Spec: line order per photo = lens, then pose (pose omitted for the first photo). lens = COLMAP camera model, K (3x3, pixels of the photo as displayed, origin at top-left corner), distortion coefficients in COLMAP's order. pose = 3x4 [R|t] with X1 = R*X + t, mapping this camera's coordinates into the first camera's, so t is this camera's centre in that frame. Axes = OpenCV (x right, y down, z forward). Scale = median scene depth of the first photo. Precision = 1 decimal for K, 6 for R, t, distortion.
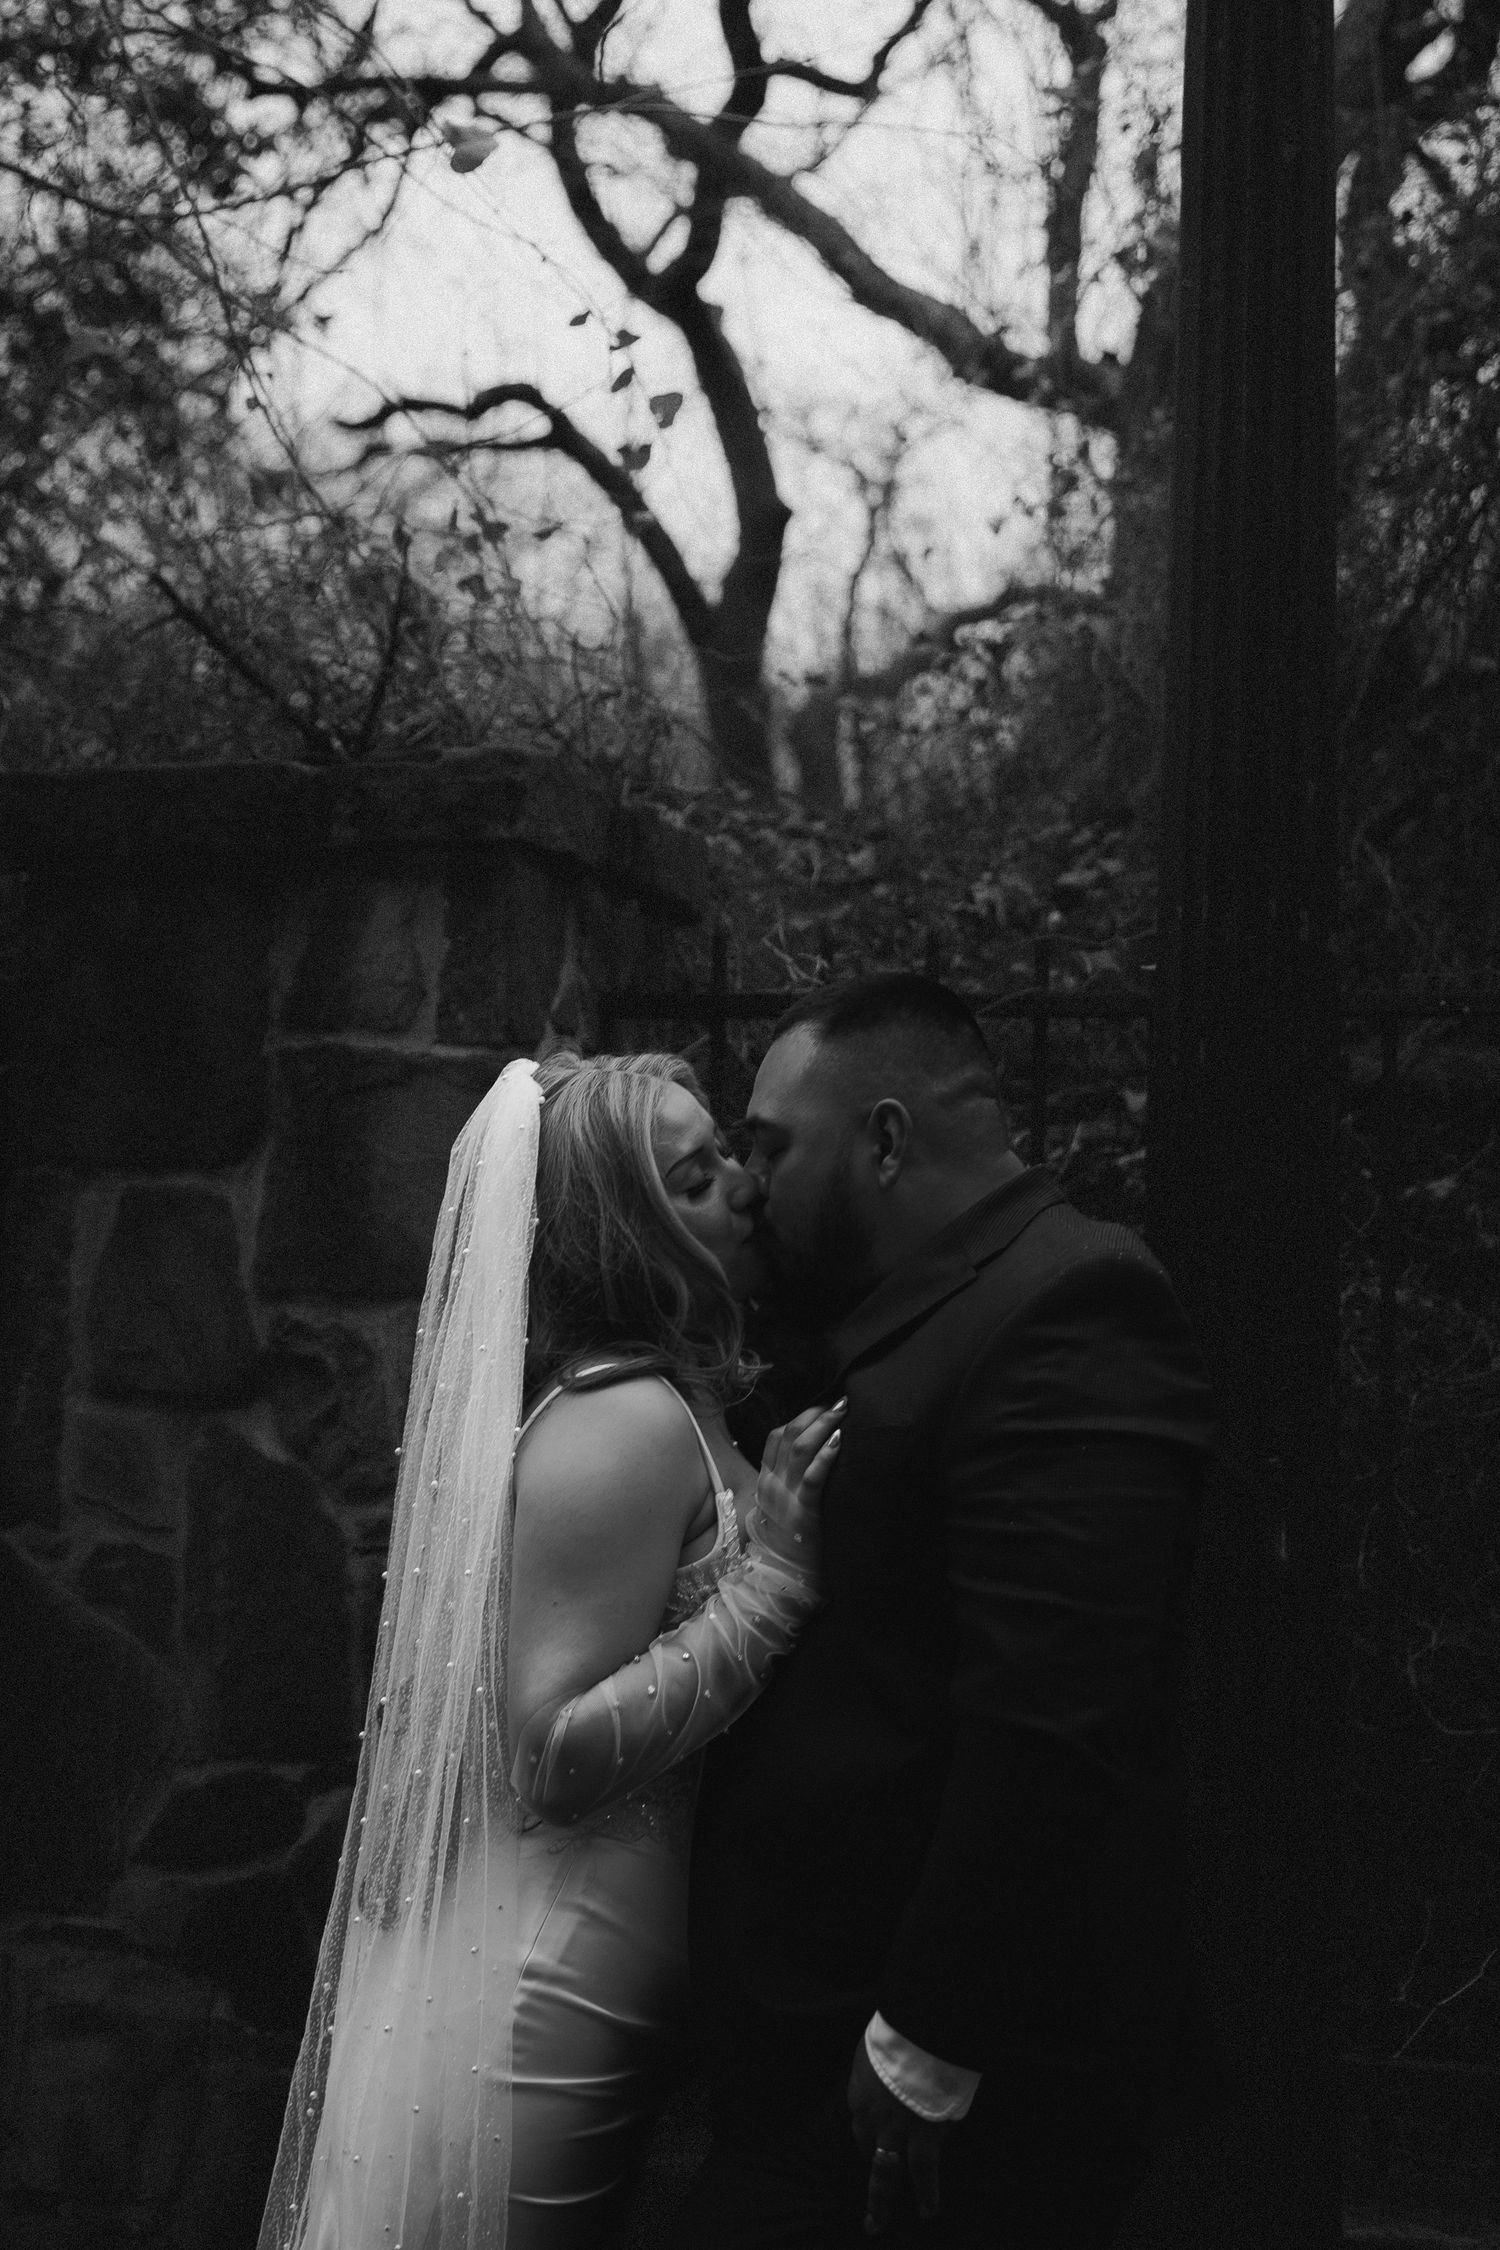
lens RADIAL K [[3035.9, 0, 746.8], [0, 3035.9, 1092.2], [0, 0, 1]] dist [0.236996, -0.635714]
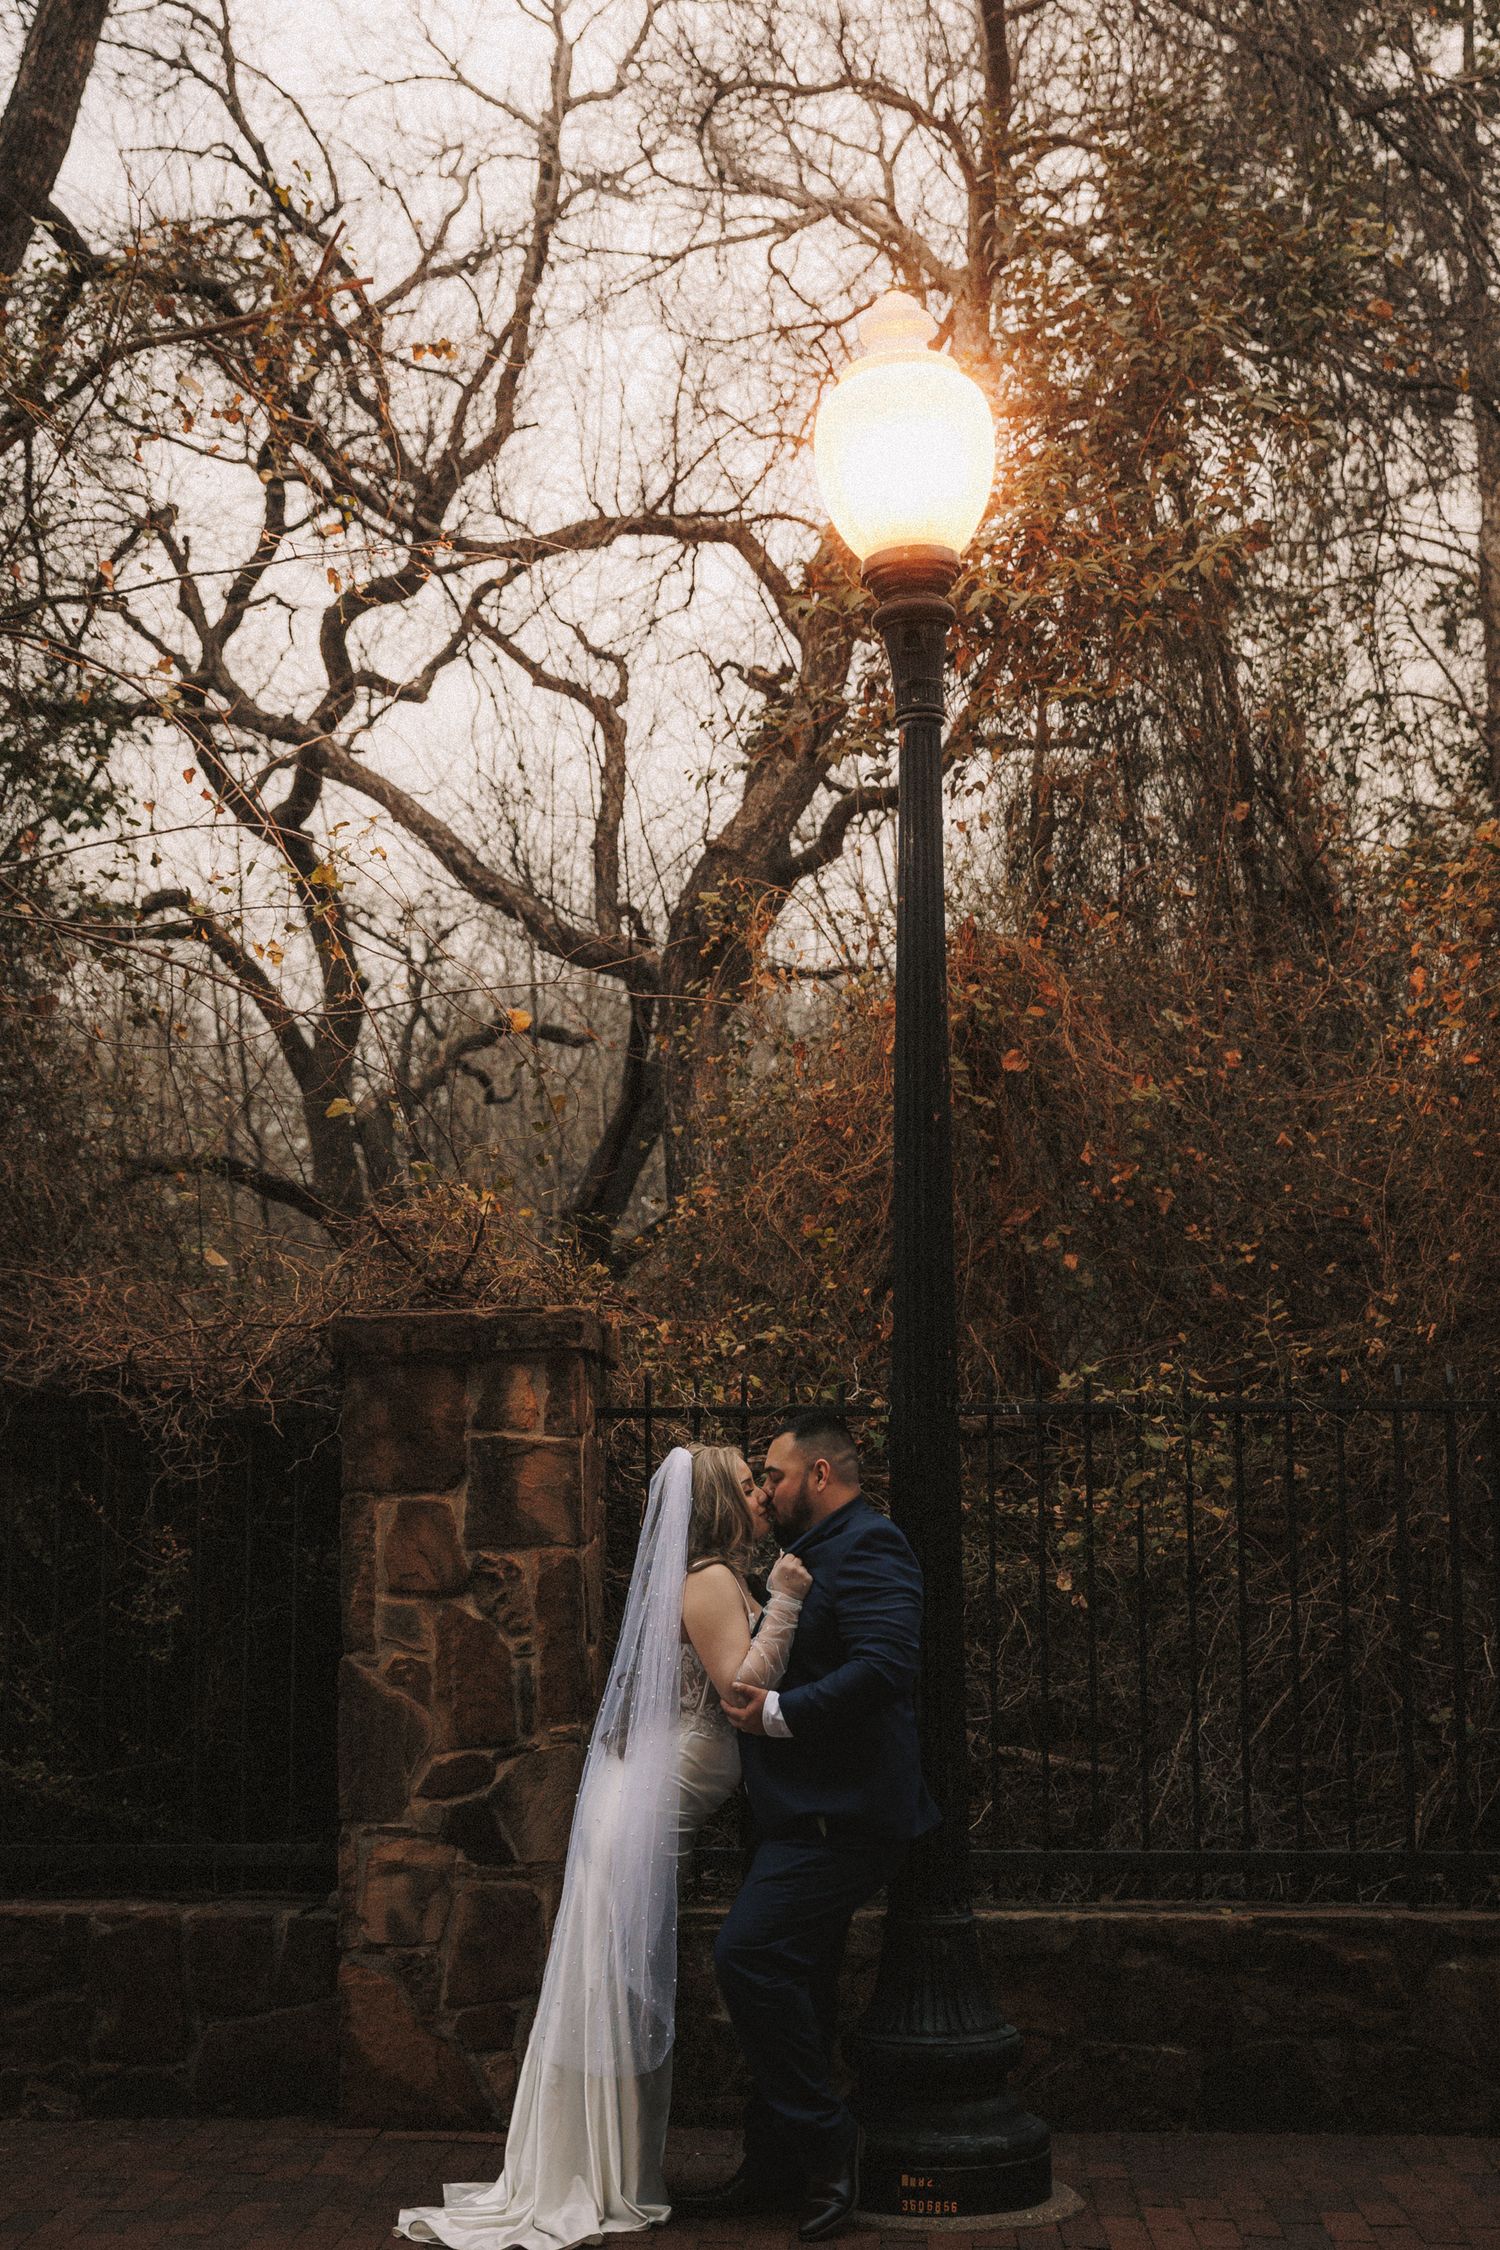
lens RADIAL K [[2915.2, 0, 680.8], [0, 2915.2, 1130.3], [0, 0, 1]] dist [-0.016075, -0.010149]
pose [[0.980444, -0.000531, 0.196795, -0.428839], [0.017951, 0.996069, -0.086745, -0.051942], [-0.195976, 0.088582, 0.976600, -1.183622]]
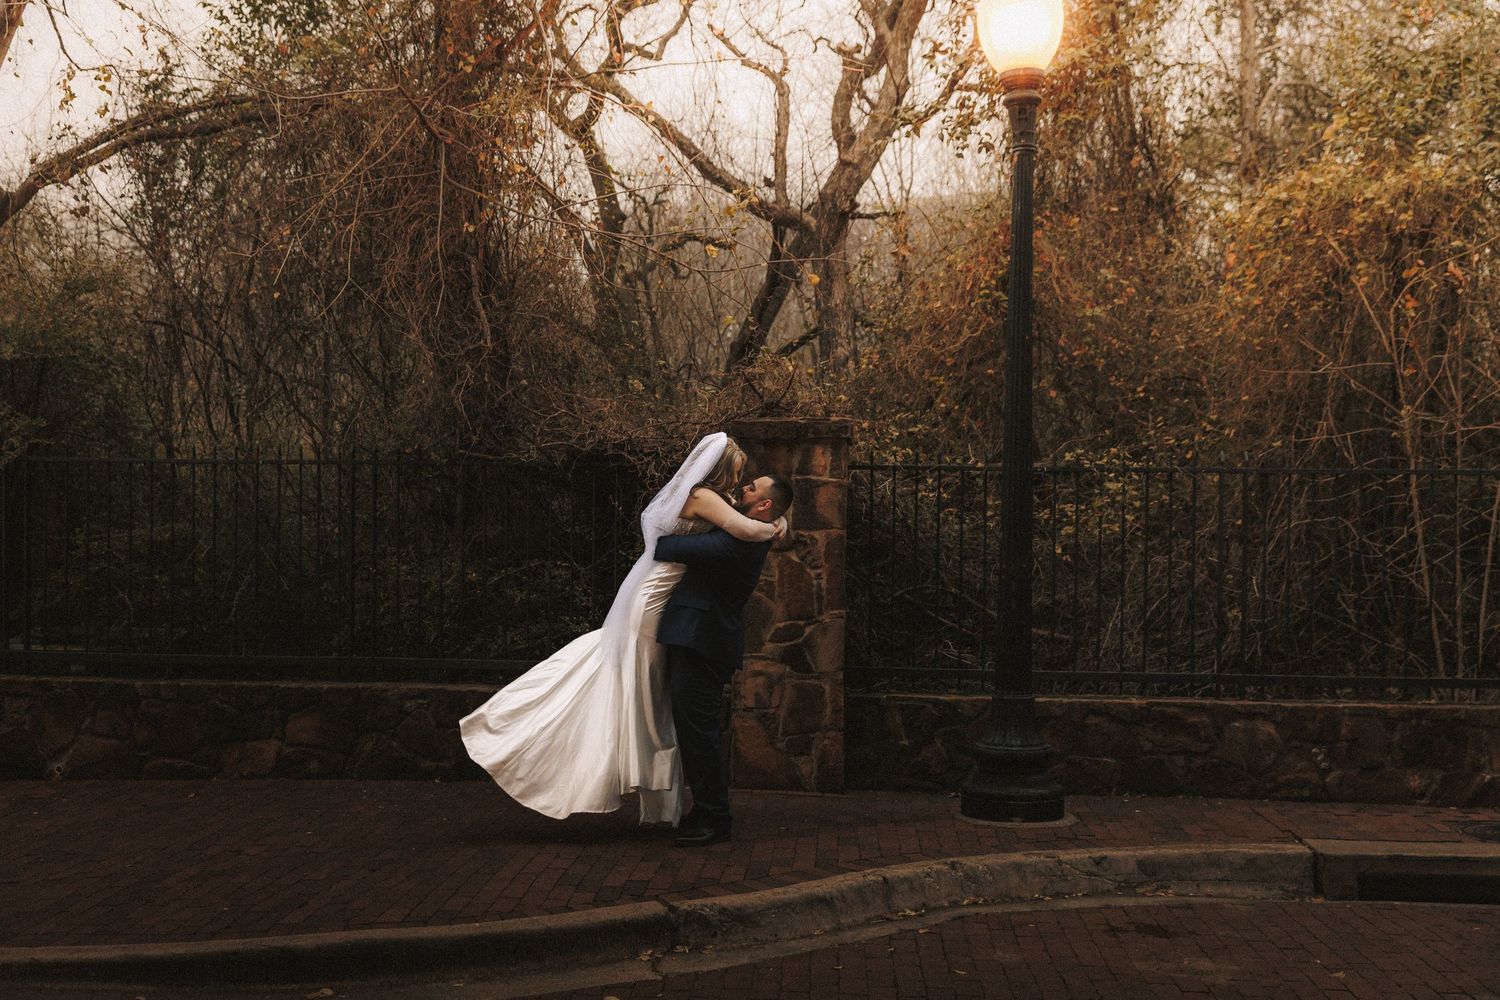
lens RADIAL K [[1728.4, 0, 750.0], [0, 1728.4, 500.0], [0, 0, 1]] dist [-0.005329, -0.049670]
pose [[0.976187, -0.009032, 0.216743, -0.826530], [-0.000414, 0.999053, 0.043499, -0.100694], [-0.216931, -0.042553, 0.975259, -1.698294]]
